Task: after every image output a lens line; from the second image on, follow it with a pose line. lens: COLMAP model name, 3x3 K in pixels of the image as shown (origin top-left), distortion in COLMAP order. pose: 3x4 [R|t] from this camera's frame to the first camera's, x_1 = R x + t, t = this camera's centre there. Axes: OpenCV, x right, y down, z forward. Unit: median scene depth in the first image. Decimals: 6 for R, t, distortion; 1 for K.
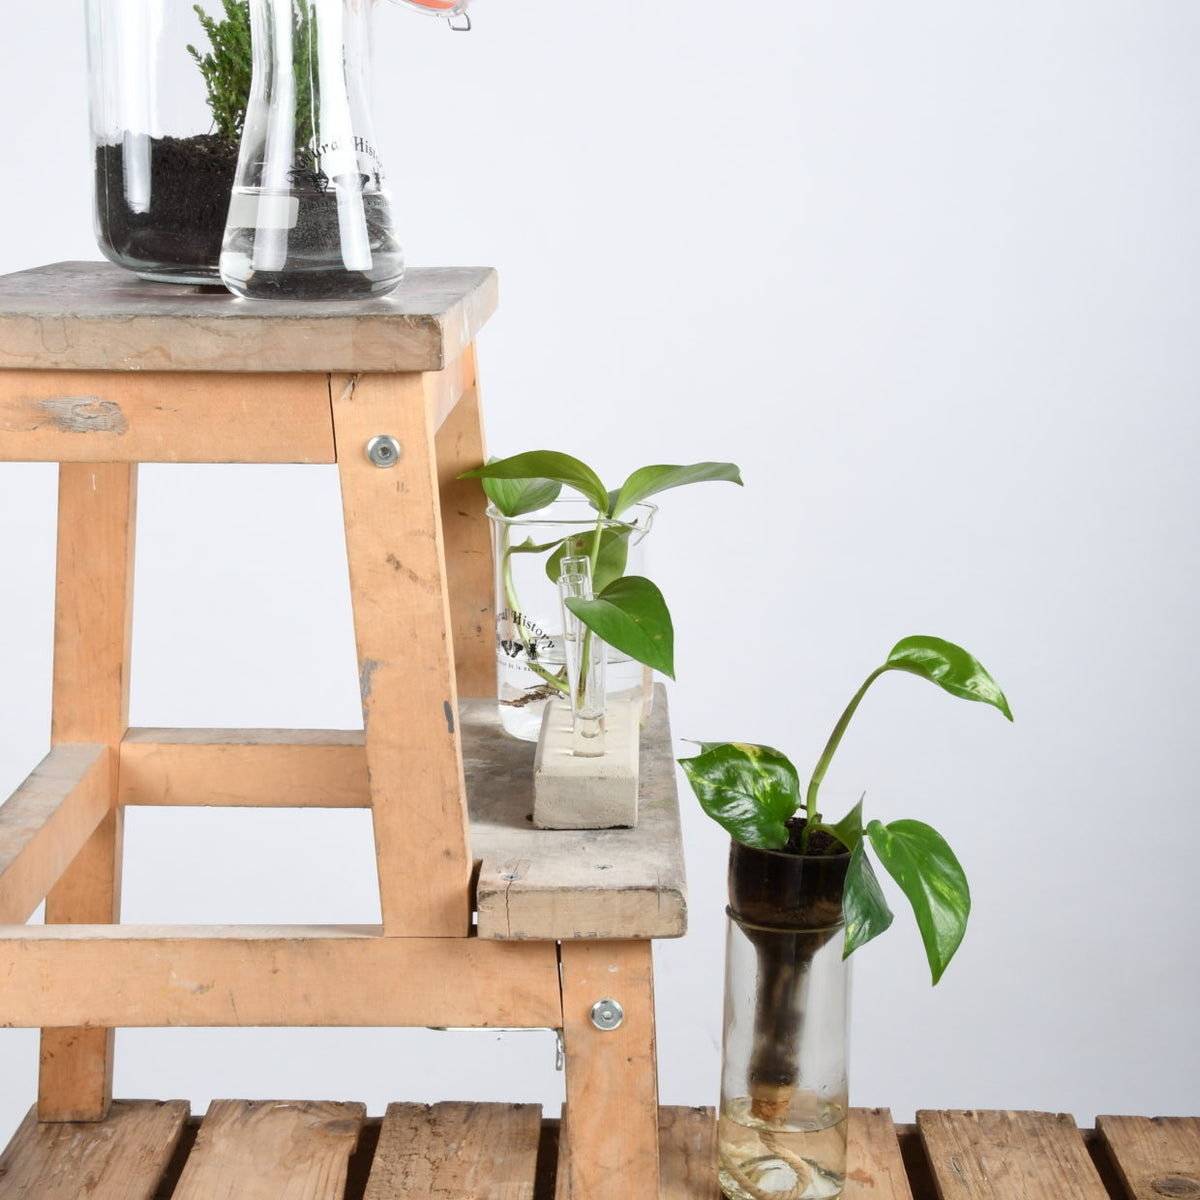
lens RADIAL K [[2547.4, 0, 600.0], [0, 2547.4, 600.0], [0, 0, 1]] dist [0.054815, 0.438885]
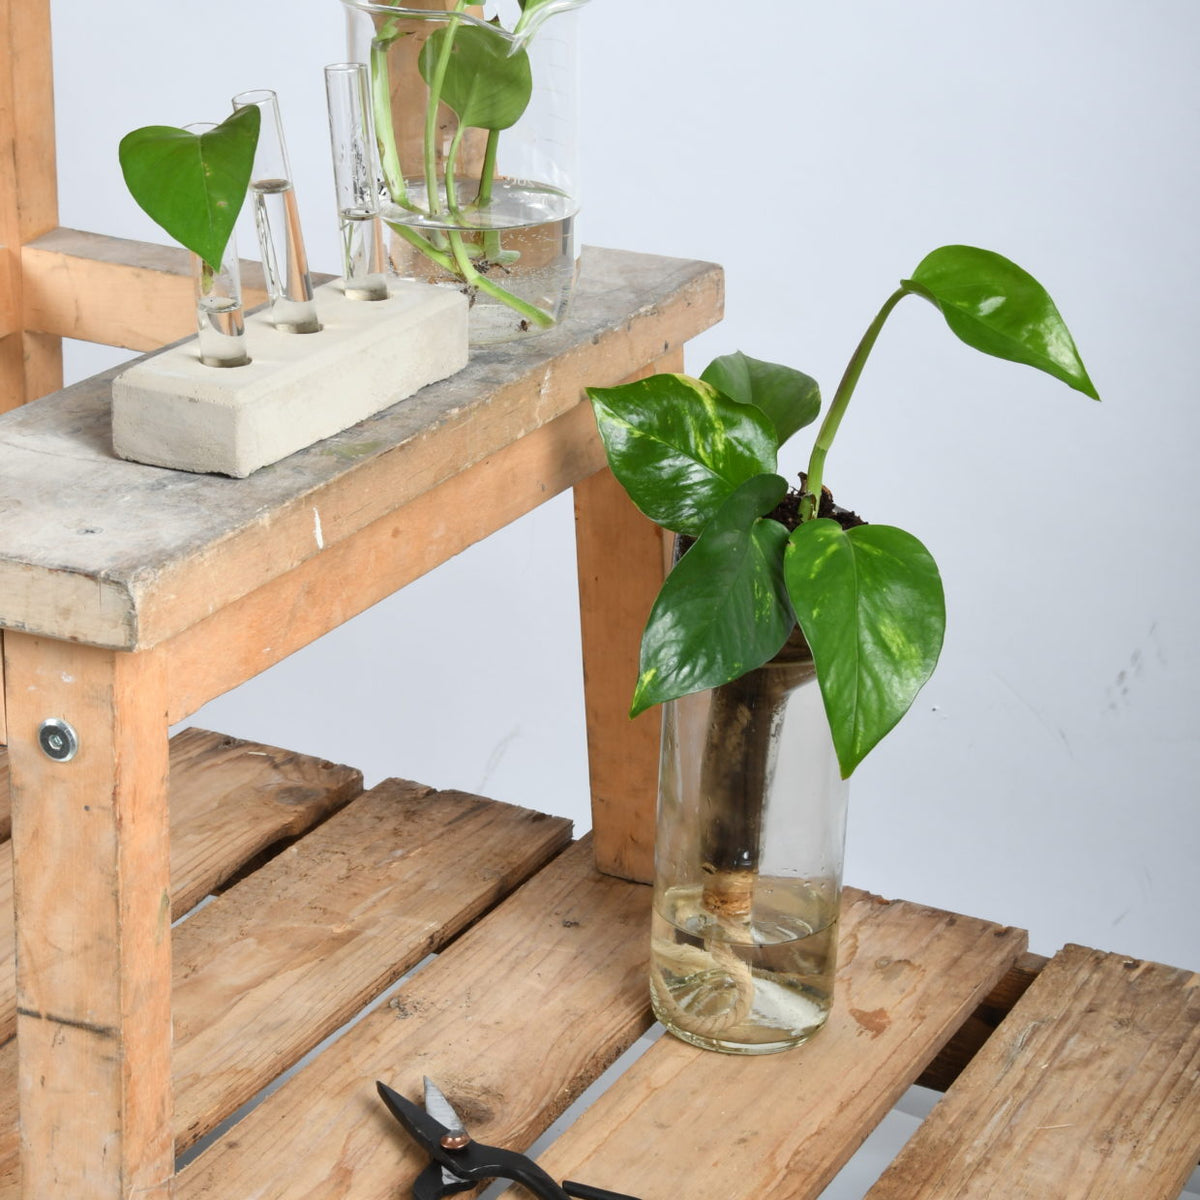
lens RADIAL K [[3180.9, 0, 580.8], [0, 3180.9, 599.1], [0, 0, 1]] dist [0.316614, -0.362488]
pose [[0.890945, 0.177110, -0.418150, 0.461759], [-0.099784, 0.974657, 0.200215, -0.060498], [0.443013, -0.136656, 0.886039, 0.278253]]
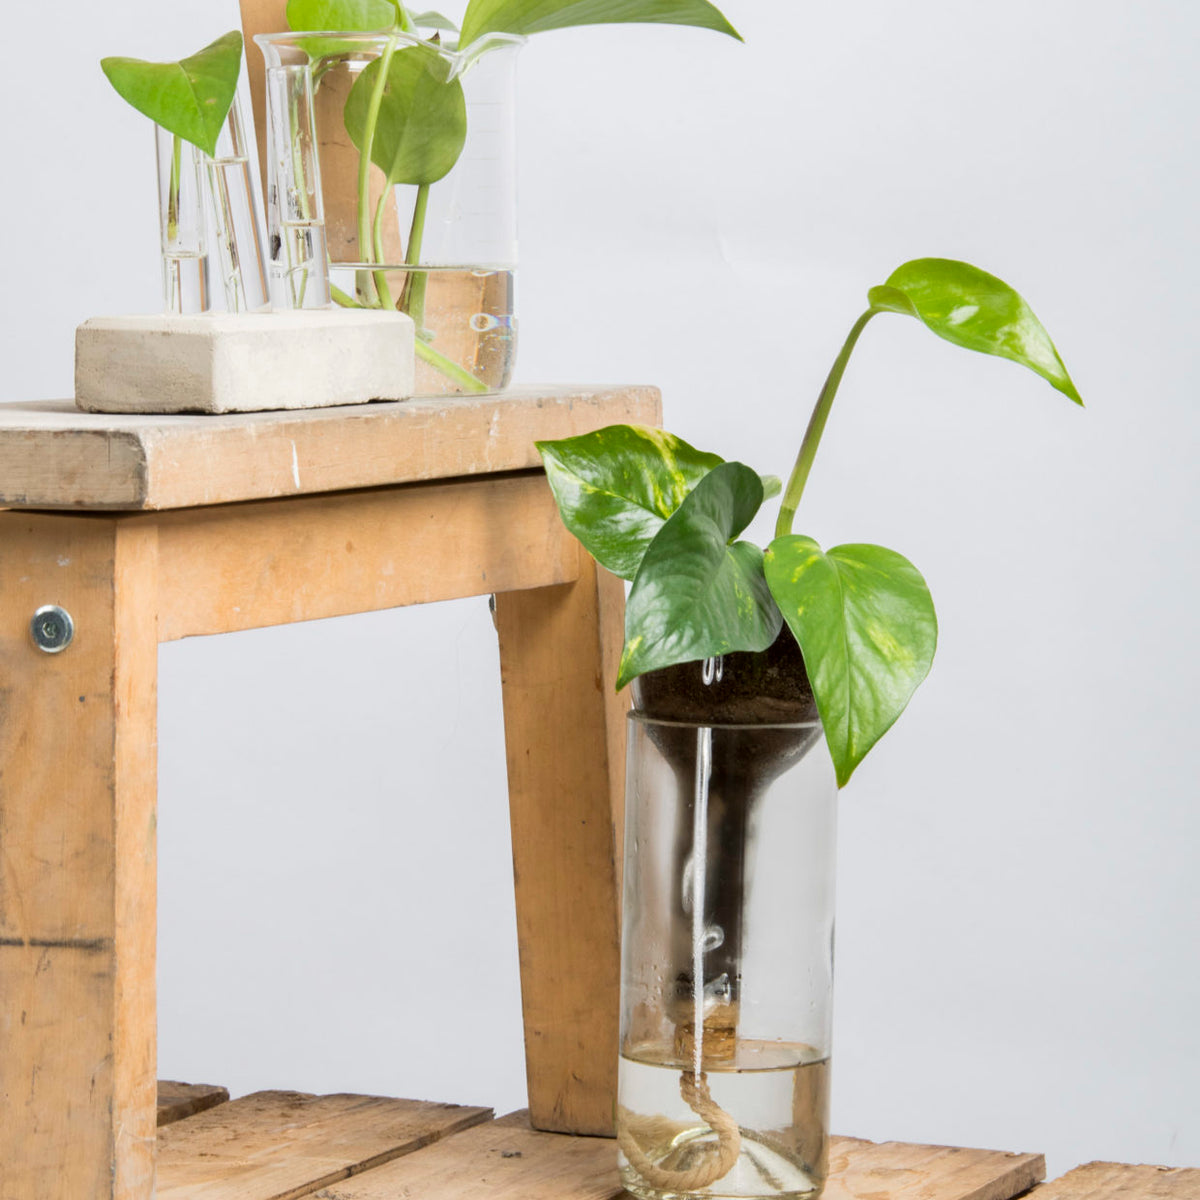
lens RADIAL K [[5652.8, 0, 600.0], [0, 5652.8, 600.0], [0, 0, 1]] dist [0.951835, -4.040209]
pose [[0.927289, 0.031029, -0.373058, 0.664293], [-0.072199, 0.992672, -0.096896, 0.275397], [0.367318, 0.116785, 0.922734, -0.325897]]
